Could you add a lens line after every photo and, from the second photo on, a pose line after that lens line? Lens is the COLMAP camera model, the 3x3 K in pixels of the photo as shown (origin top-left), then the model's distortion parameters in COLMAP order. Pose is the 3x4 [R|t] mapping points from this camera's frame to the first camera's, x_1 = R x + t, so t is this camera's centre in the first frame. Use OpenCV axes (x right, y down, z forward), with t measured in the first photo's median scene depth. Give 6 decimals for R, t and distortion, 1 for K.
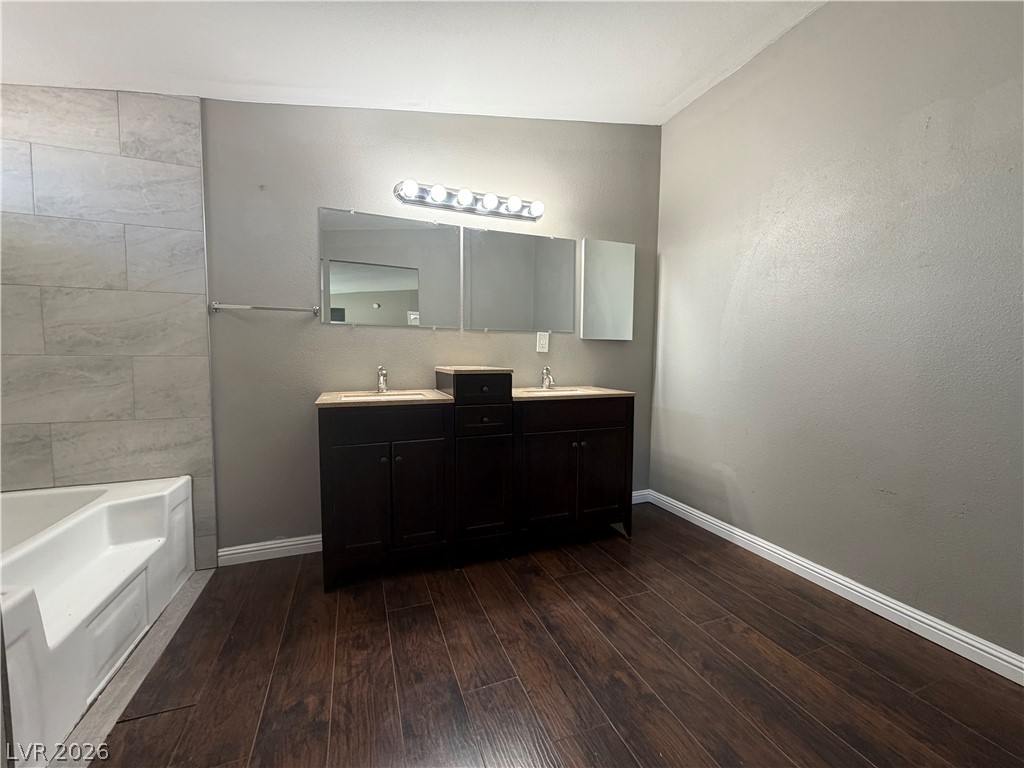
lens RADIAL K [[409.4, 0, 515.9], [0, 409.4, 384.8], [0, 0, 1]] dist [-0.000501, -0.000544]
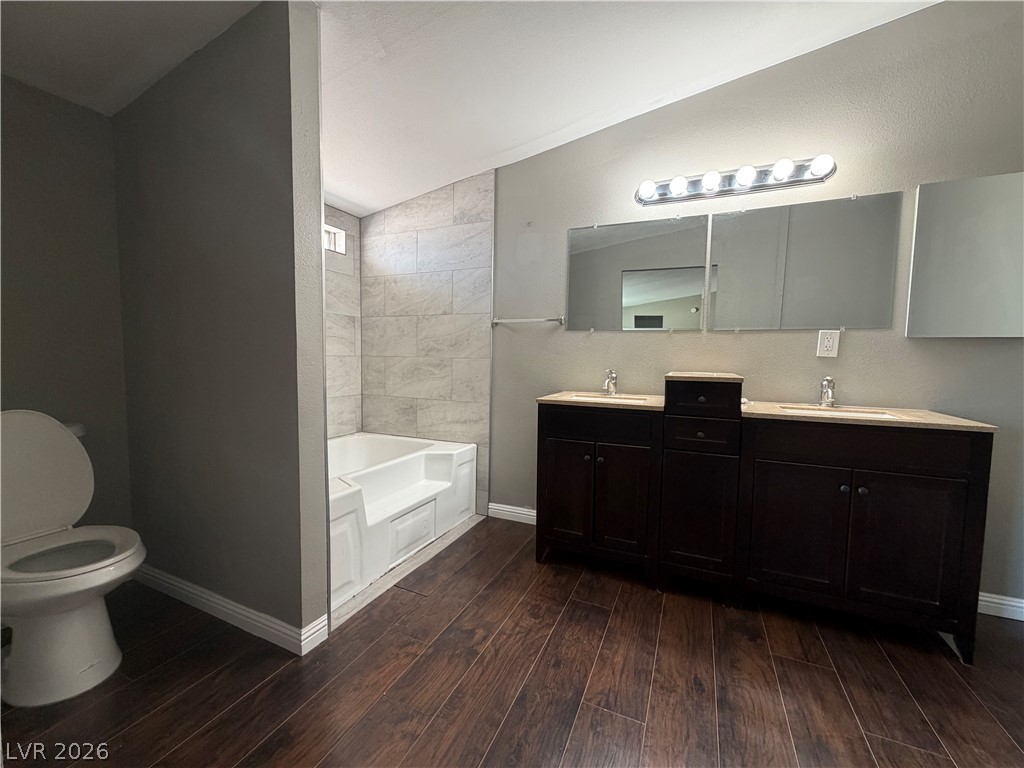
lens RADIAL K [[409.4, 0, 510.3], [0, 409.4, 386.4], [0, 0, 1]] dist [-0.000501, -0.000544]
pose [[0.694976, 0.055413, -0.716895, 0.275320], [-0.062432, 0.997911, 0.016611, -0.005034], [0.716317, 0.033213, 0.696984, 0.109175]]
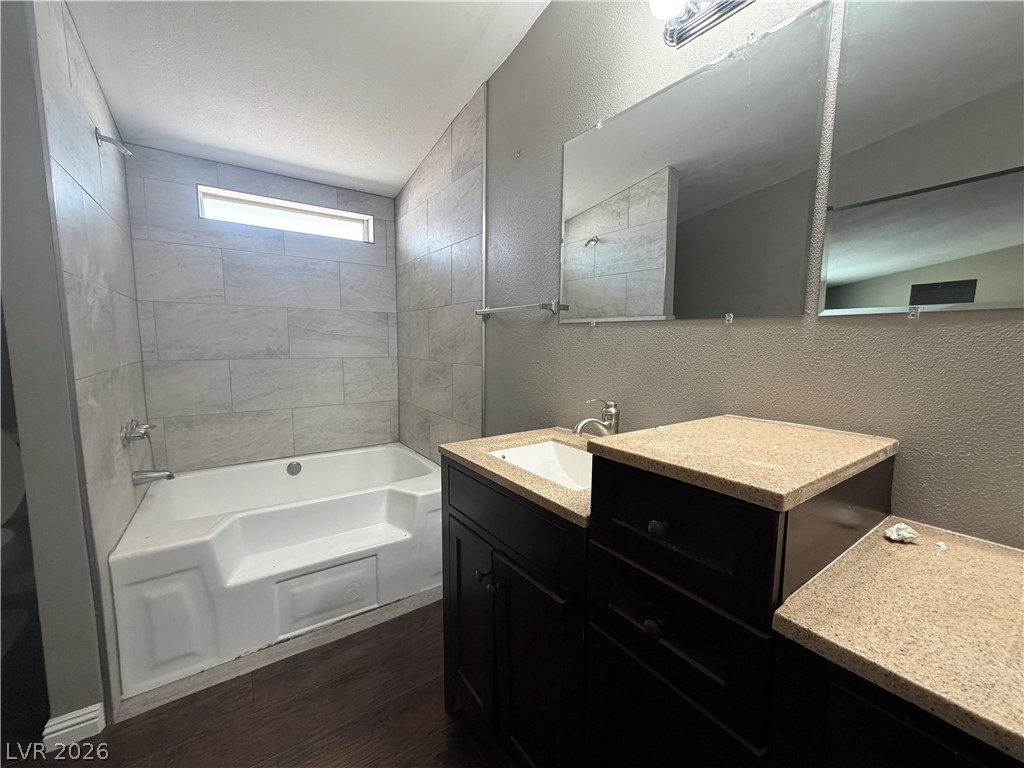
lens RADIAL K [[409.4, 0, 513.2], [0, 409.4, 385.6], [0, 0, 1]] dist [-0.000501, -0.000544]
pose [[0.230849, 0.099508, -0.967888, 0.184159], [-0.077052, 0.993502, 0.083764, -0.112414], [0.969934, 0.055241, 0.237016, 0.865281]]
